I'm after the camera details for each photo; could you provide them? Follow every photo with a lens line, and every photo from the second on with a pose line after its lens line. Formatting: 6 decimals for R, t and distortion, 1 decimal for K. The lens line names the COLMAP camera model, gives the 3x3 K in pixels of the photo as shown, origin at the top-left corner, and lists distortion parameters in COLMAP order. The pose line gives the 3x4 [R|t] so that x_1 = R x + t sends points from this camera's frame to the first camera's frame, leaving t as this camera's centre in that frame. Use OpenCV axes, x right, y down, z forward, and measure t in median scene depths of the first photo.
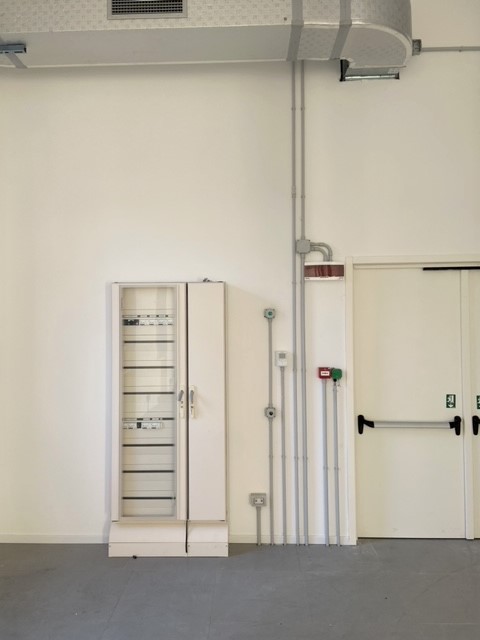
lens RADIAL K [[496.2, 0, 223.3], [0, 496.2, 317.7], [0, 0, 1]] dist [0.066924, -0.047692]
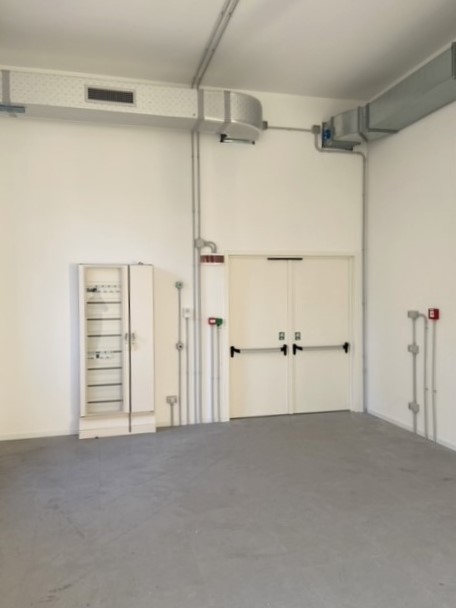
lens RADIAL K [[471.4, 0, 227.7], [0, 471.4, 303.3], [0, 0, 1]] dist [0.066924, -0.047692]
pose [[0.957154, -0.006587, 0.289505, -0.202010], [-0.005686, 0.999121, 0.041530, -0.013183], [-0.289524, -0.041397, 0.956275, -0.512903]]
